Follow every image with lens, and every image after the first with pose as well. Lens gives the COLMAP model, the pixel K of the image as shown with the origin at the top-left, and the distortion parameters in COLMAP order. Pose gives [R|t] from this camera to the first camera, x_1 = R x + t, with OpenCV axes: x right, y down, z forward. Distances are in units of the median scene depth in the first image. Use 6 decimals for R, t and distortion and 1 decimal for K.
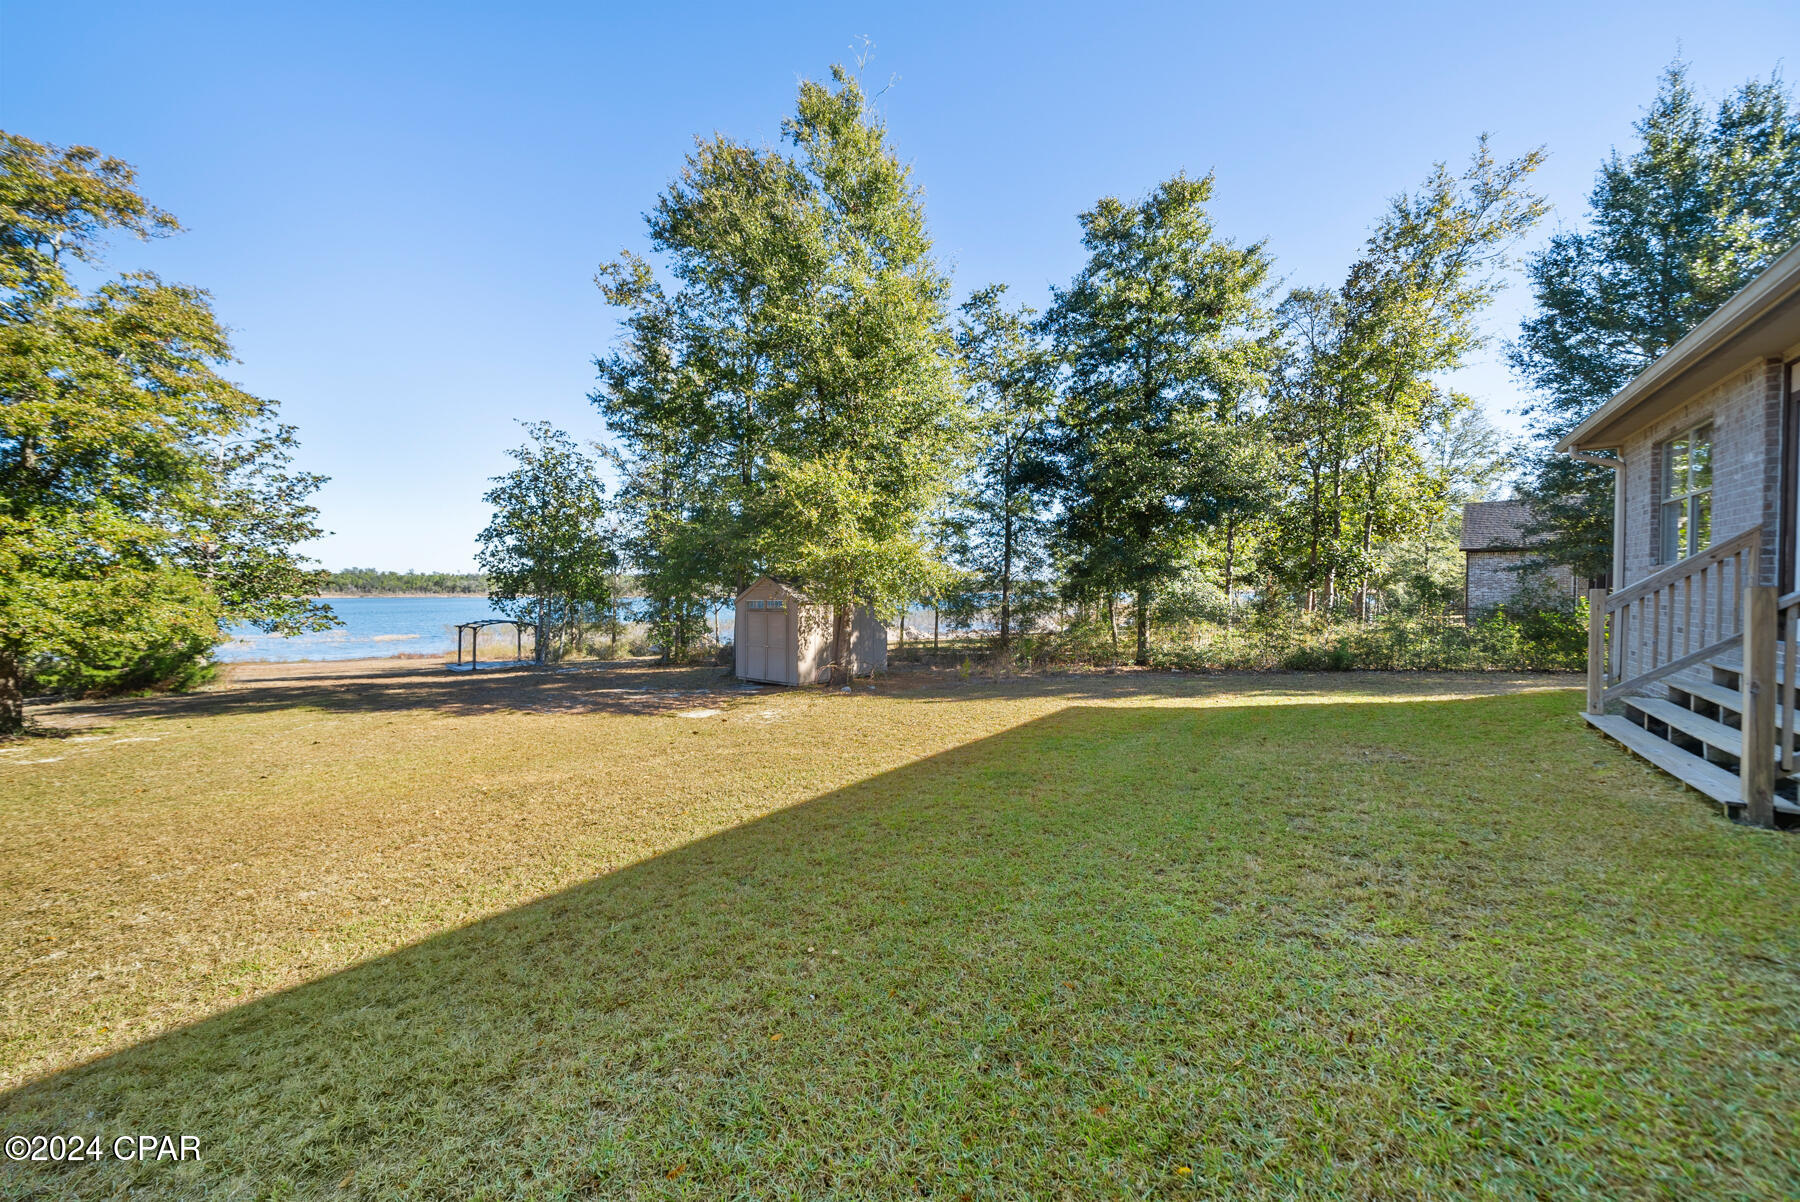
lens RADIAL K [[617.3, 0, 865.9], [0, 617.3, 591.9], [0, 0, 1]] dist [-0.001069, -0.000053]
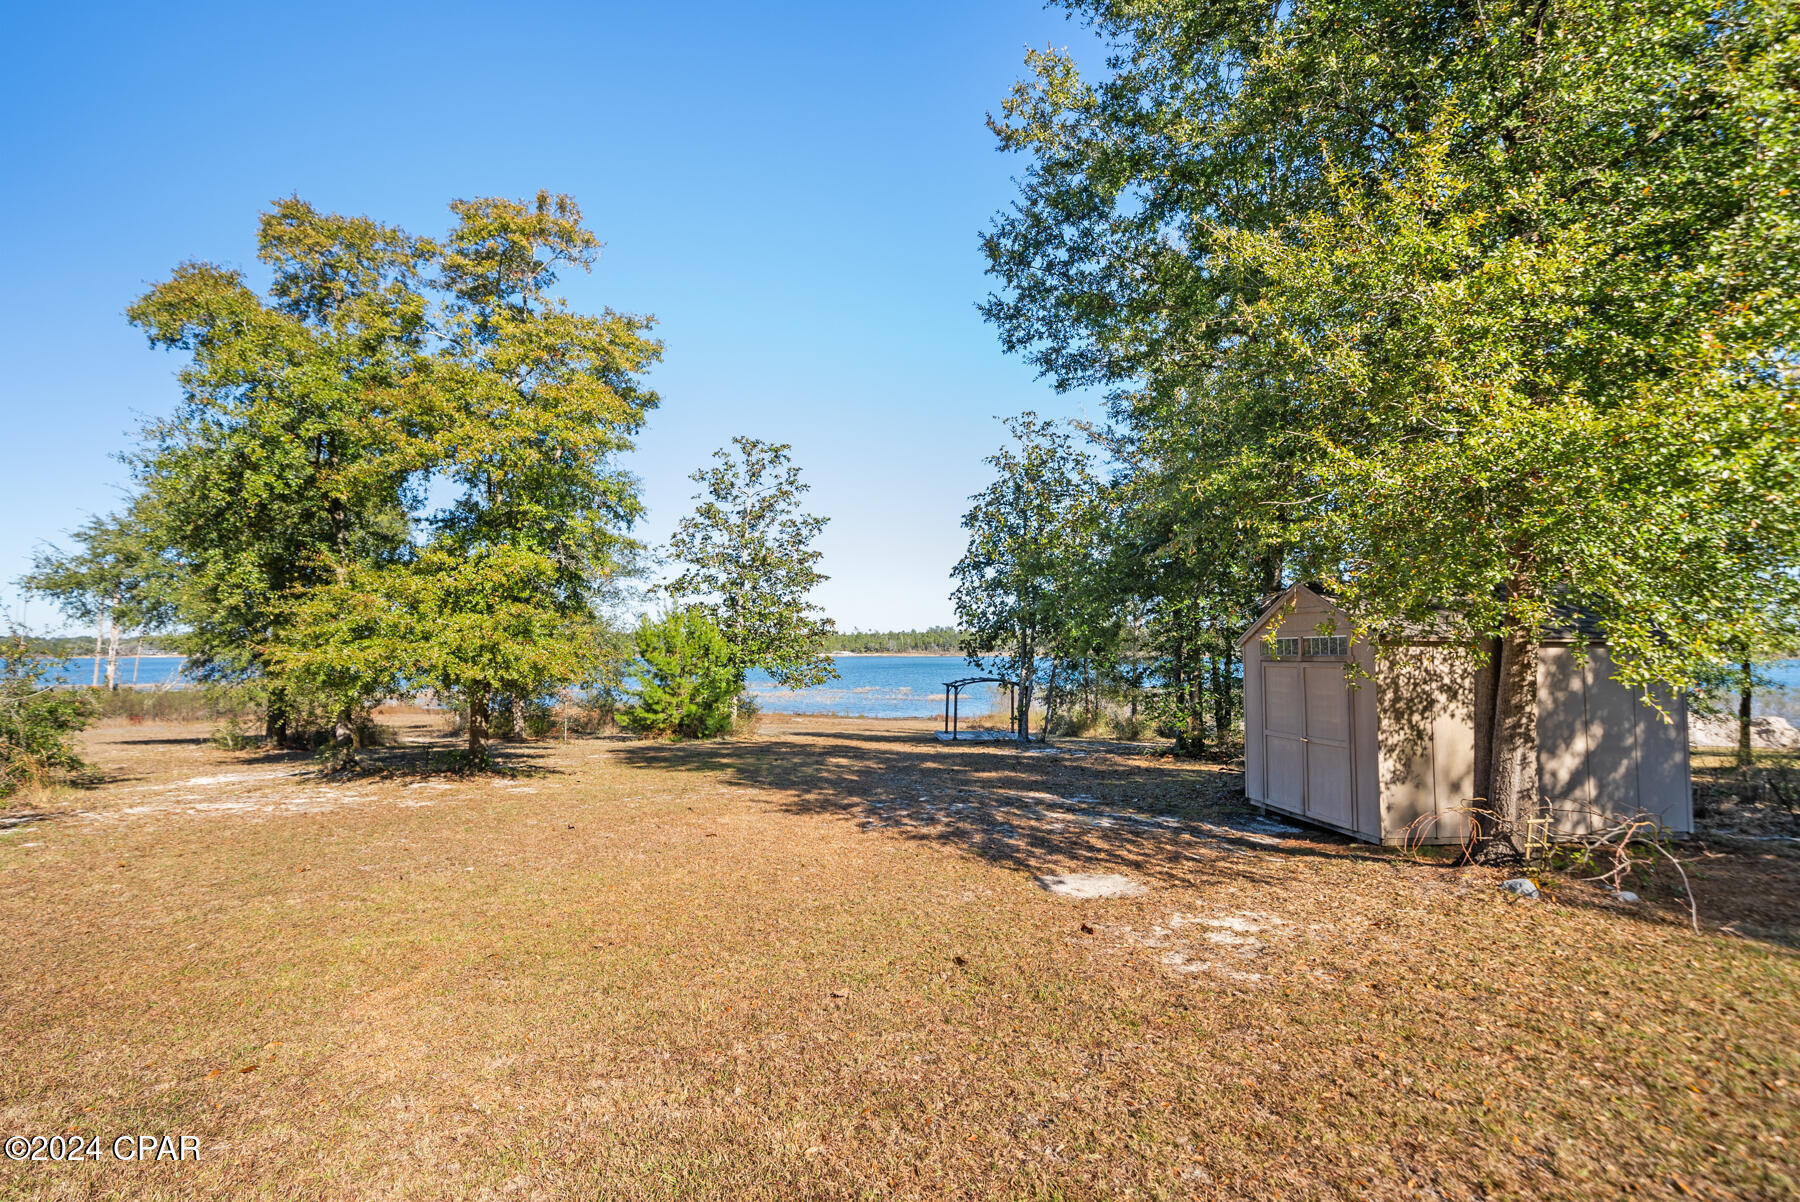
lens RADIAL K [[791.6, 0, 905.2], [0, 791.6, 603.8], [0, 0, 1]] dist [0.004312, 0.000520]
pose [[0.734327, -0.040229, -0.677603, 0.010914], [-0.000652, 0.998200, -0.059969, 0.013512], [0.678796, 0.044479, 0.732979, 0.219123]]
